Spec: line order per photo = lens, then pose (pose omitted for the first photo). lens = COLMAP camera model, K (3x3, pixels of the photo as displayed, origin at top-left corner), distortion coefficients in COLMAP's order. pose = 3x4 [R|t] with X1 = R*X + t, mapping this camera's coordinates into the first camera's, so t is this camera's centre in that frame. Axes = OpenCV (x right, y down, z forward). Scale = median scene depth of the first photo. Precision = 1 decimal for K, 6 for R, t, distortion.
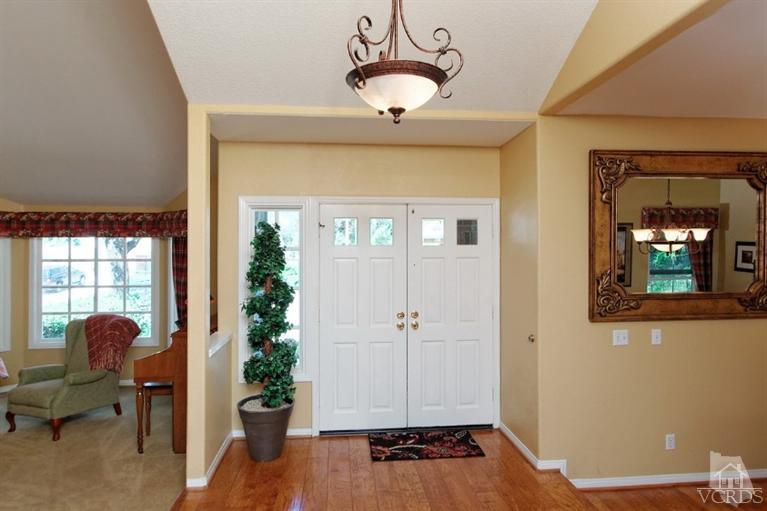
lens RADIAL K [[461.9, 0, 402.4], [0, 461.9, 247.8], [0, 0, 1]] dist [-0.001883, -0.000117]
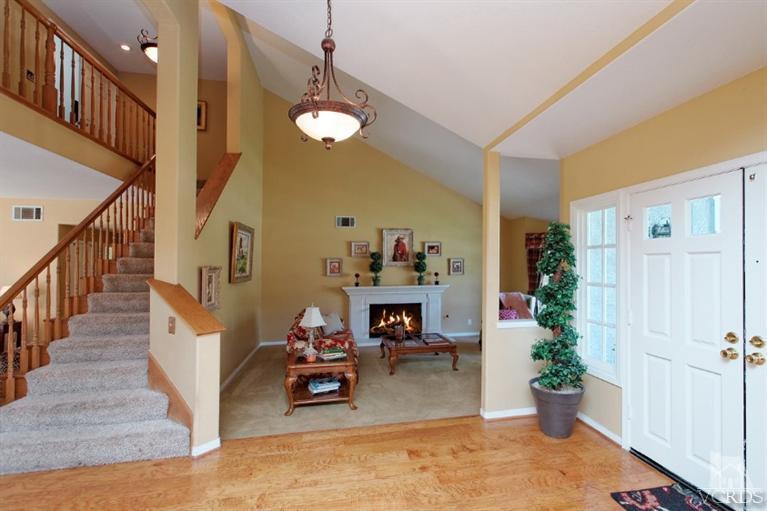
lens RADIAL K [[345.0, 0, 397.2], [0, 345.0, 255.4], [0, 0, 1]] dist [0.001840, 0.000524]
pose [[0.113762, -0.022239, -0.993259, 0.463518], [0.015770, 0.999664, -0.020576, 0.032379], [0.993383, -0.013323, 0.114075, 0.494586]]
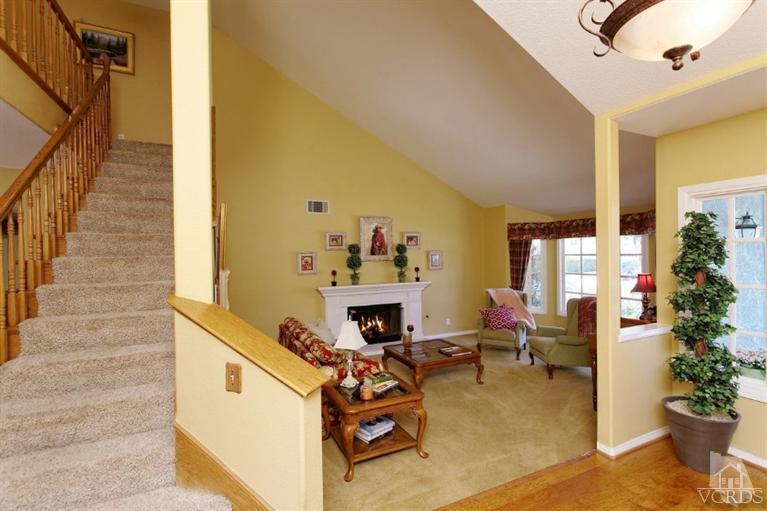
lens RADIAL K [[362.7, 0, 372.7], [0, 362.7, 253.1], [0, 0, 1]] dist [-0.000150, 0.000119]
pose [[0.313908, -0.002693, -0.949450, 0.165341], [0.021423, 0.999761, 0.004248, 0.008081], [0.949212, -0.021674, 0.313891, 0.140261]]
